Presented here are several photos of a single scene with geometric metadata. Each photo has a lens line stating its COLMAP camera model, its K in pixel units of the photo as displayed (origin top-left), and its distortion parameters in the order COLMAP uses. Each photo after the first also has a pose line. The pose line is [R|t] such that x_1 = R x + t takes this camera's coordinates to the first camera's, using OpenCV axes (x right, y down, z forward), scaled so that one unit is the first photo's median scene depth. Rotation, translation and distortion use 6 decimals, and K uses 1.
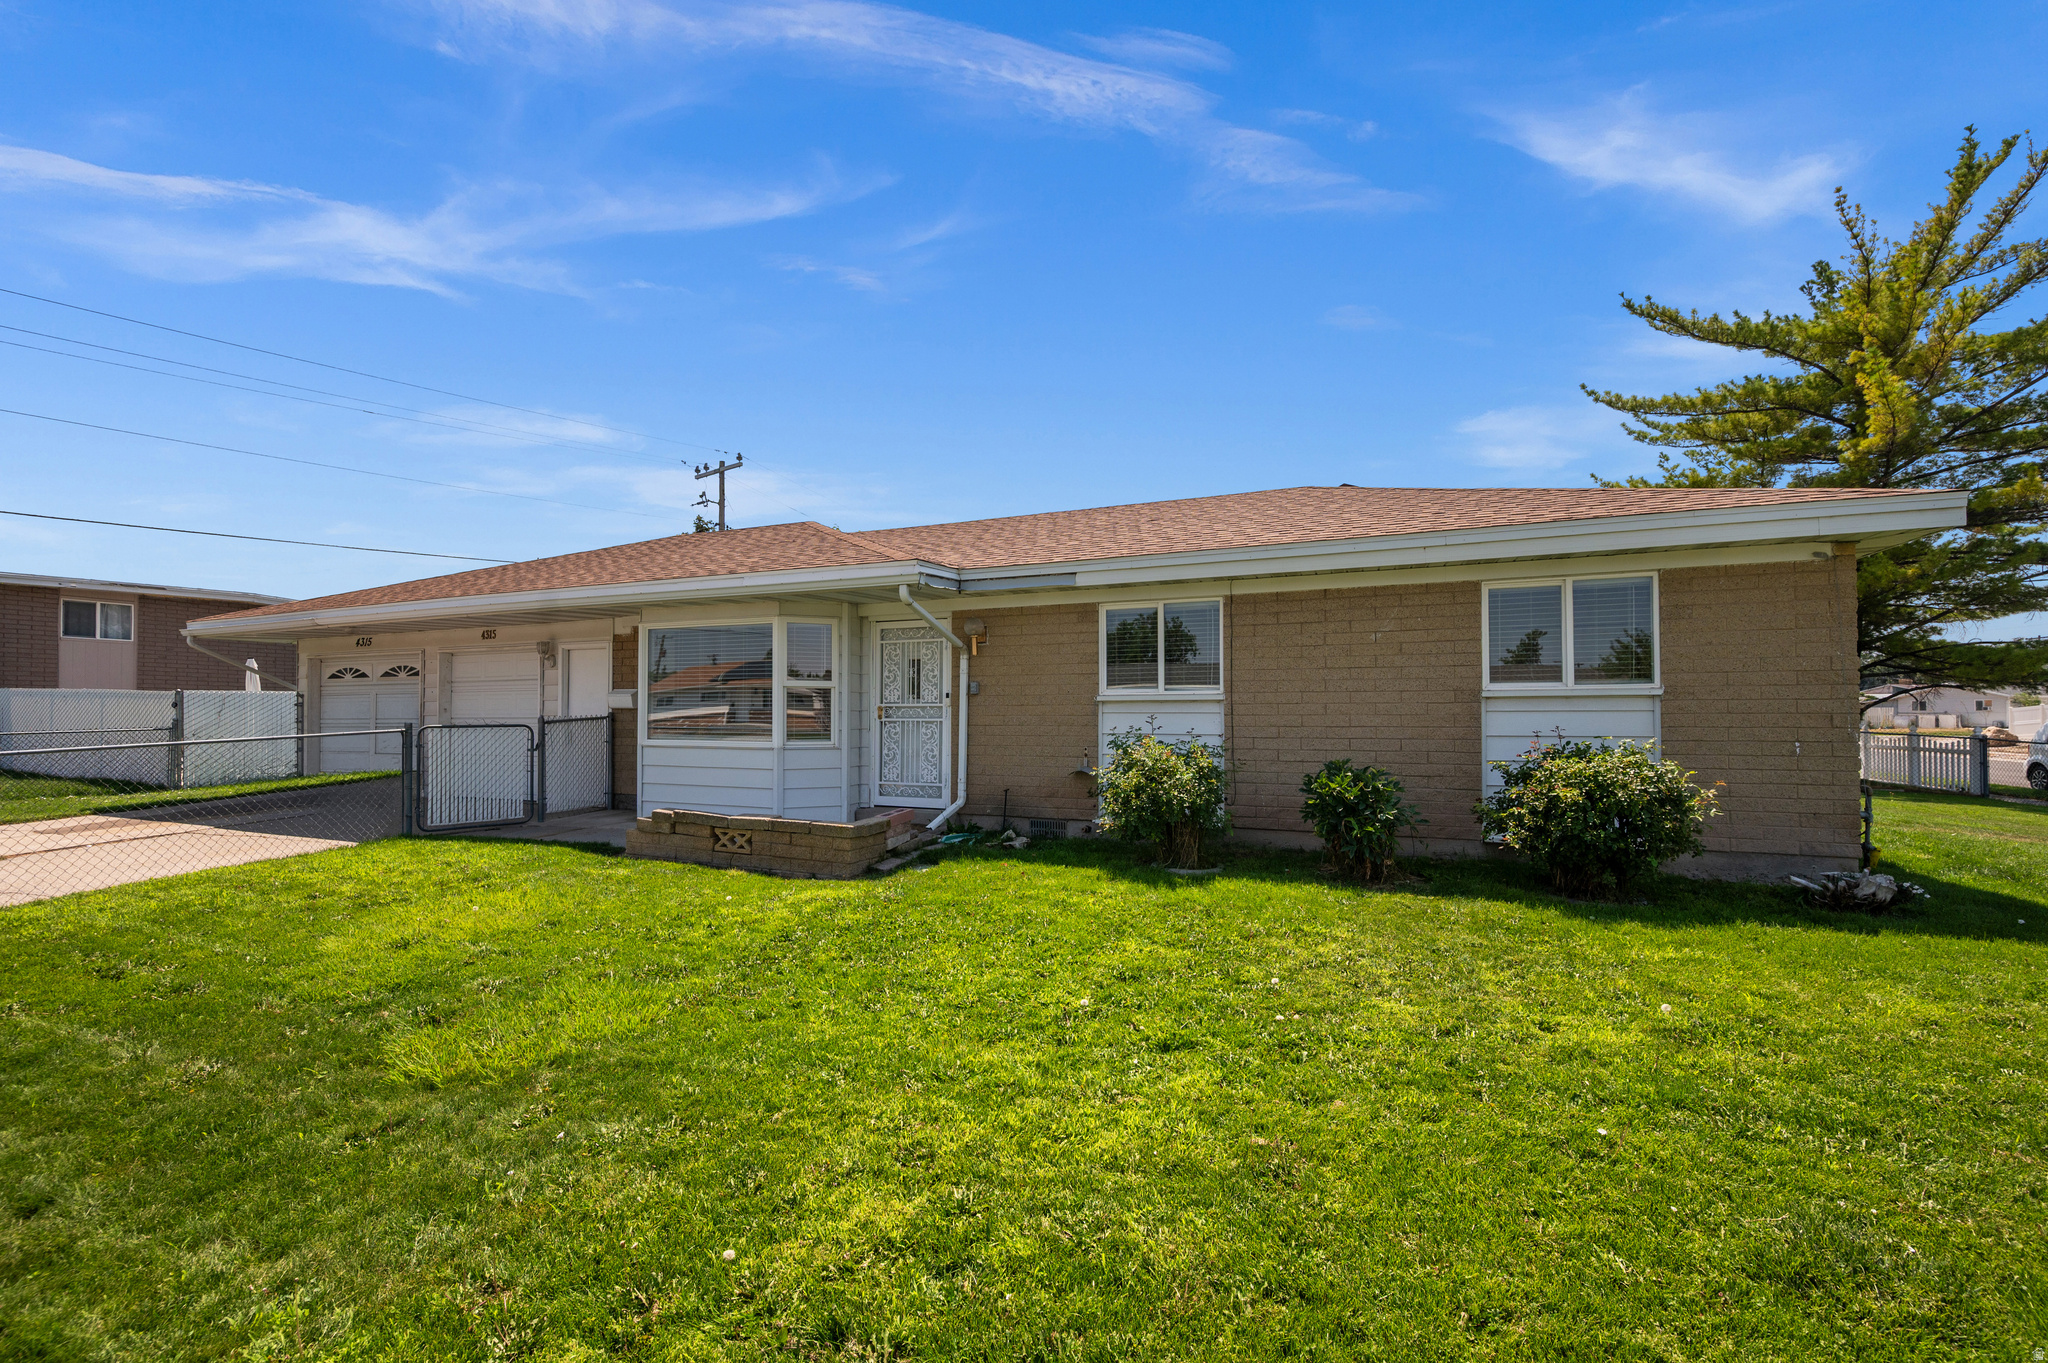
lens RADIAL K [[834.6, 0, 1027.6], [0, 834.6, 702.4], [0, 0, 1]] dist [-0.000390, 0.000291]
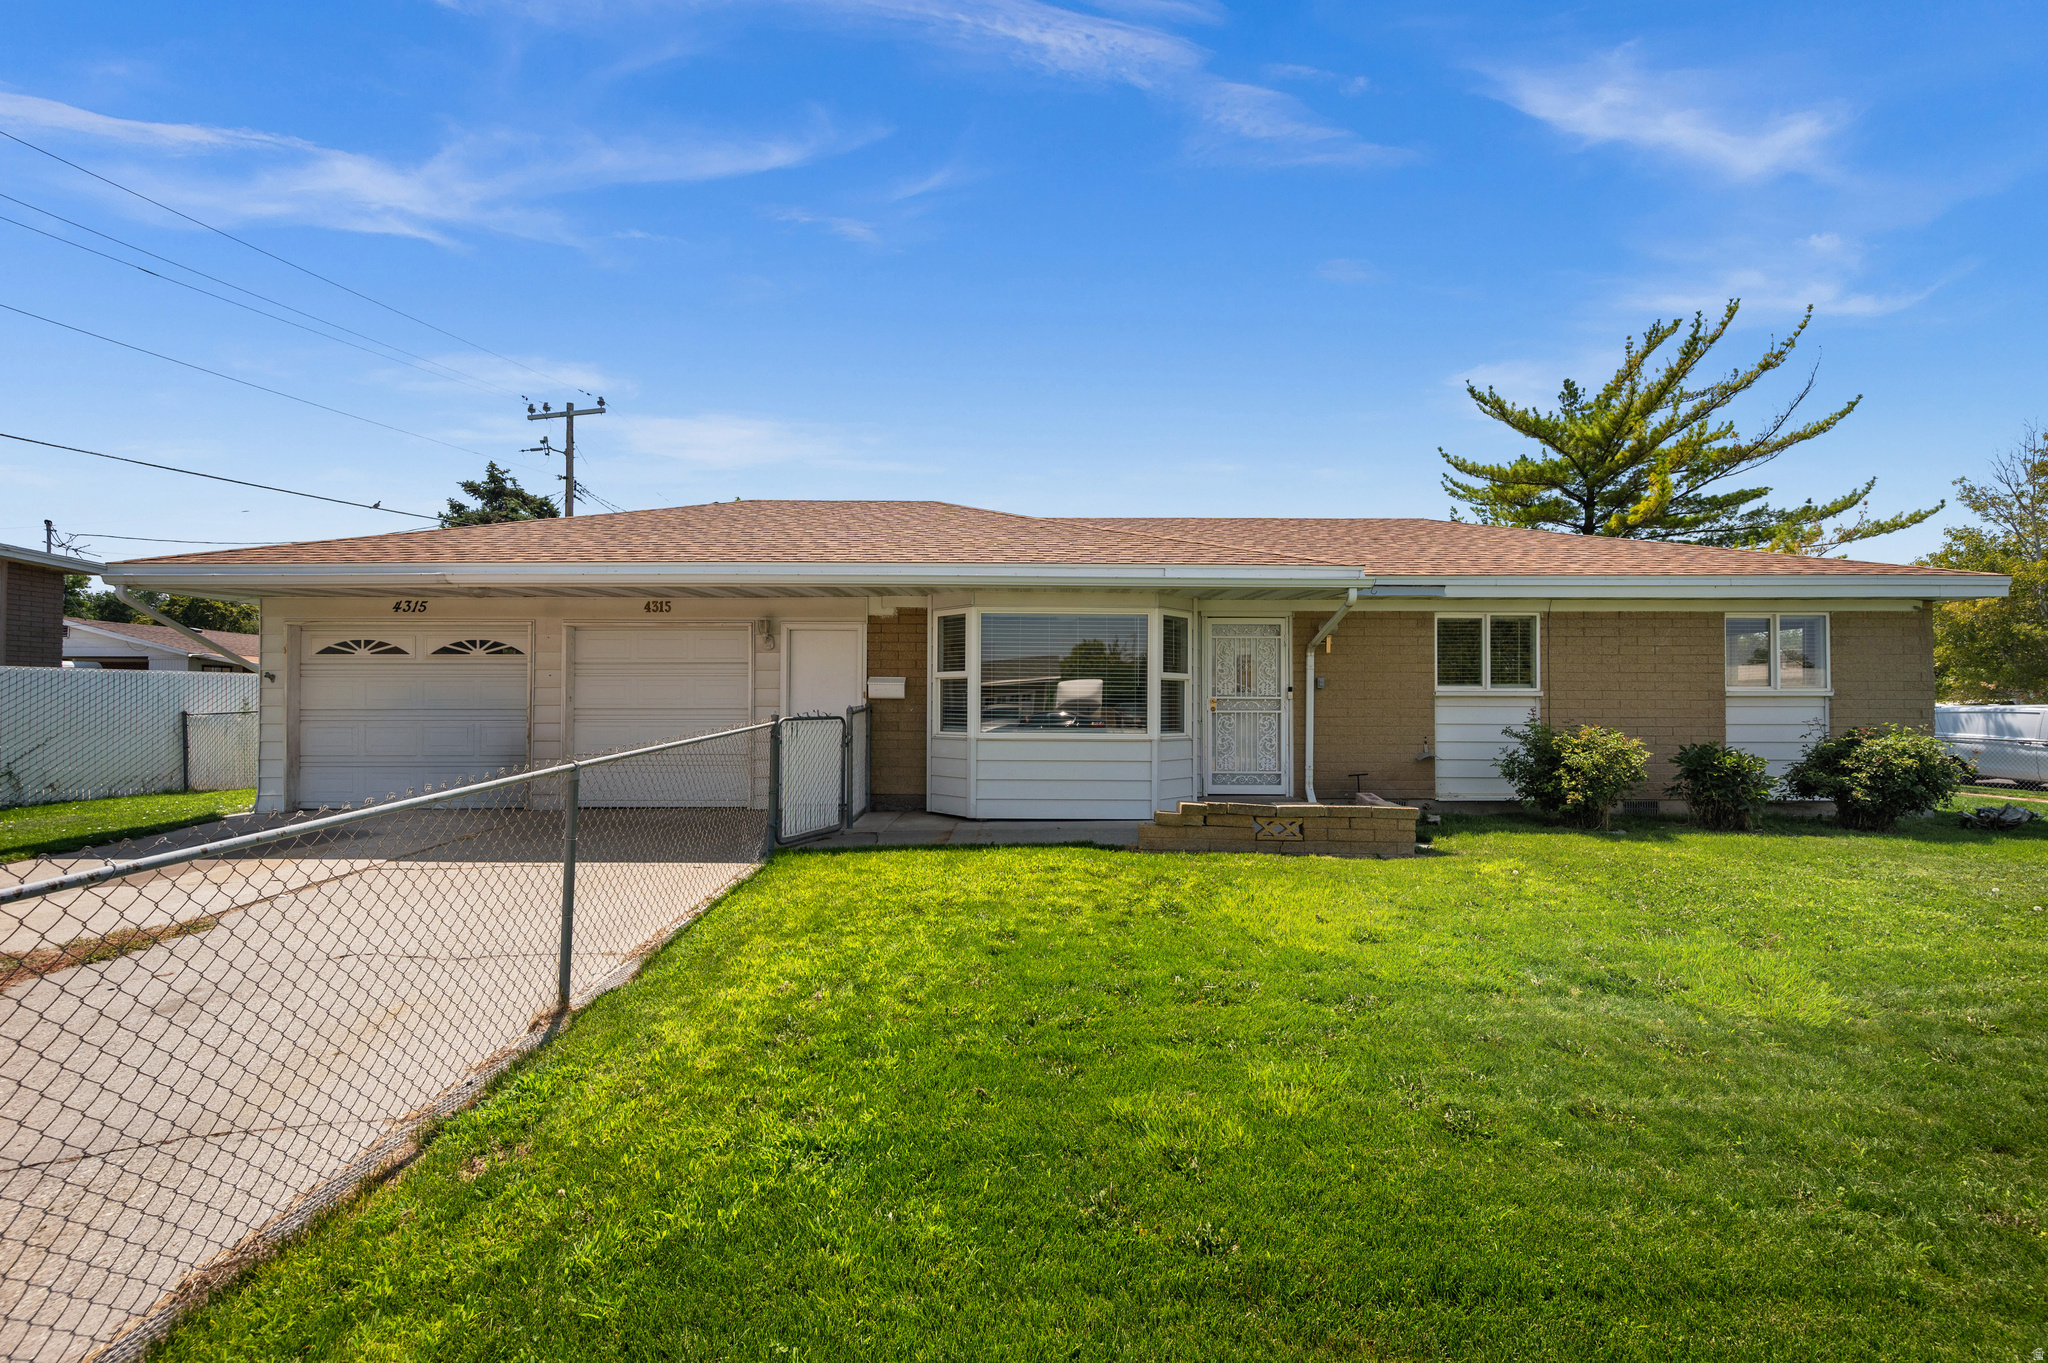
lens RADIAL K [[834.6, 0, 1027.6], [0, 834.6, 702.4], [0, 0, 1]] dist [-0.000390, 0.000291]
pose [[0.922905, 0.005754, 0.384985, -0.800213], [-0.009818, 0.999915, 0.008591, 0.002550], [-0.384902, -0.011708, 0.922883, 0.130041]]
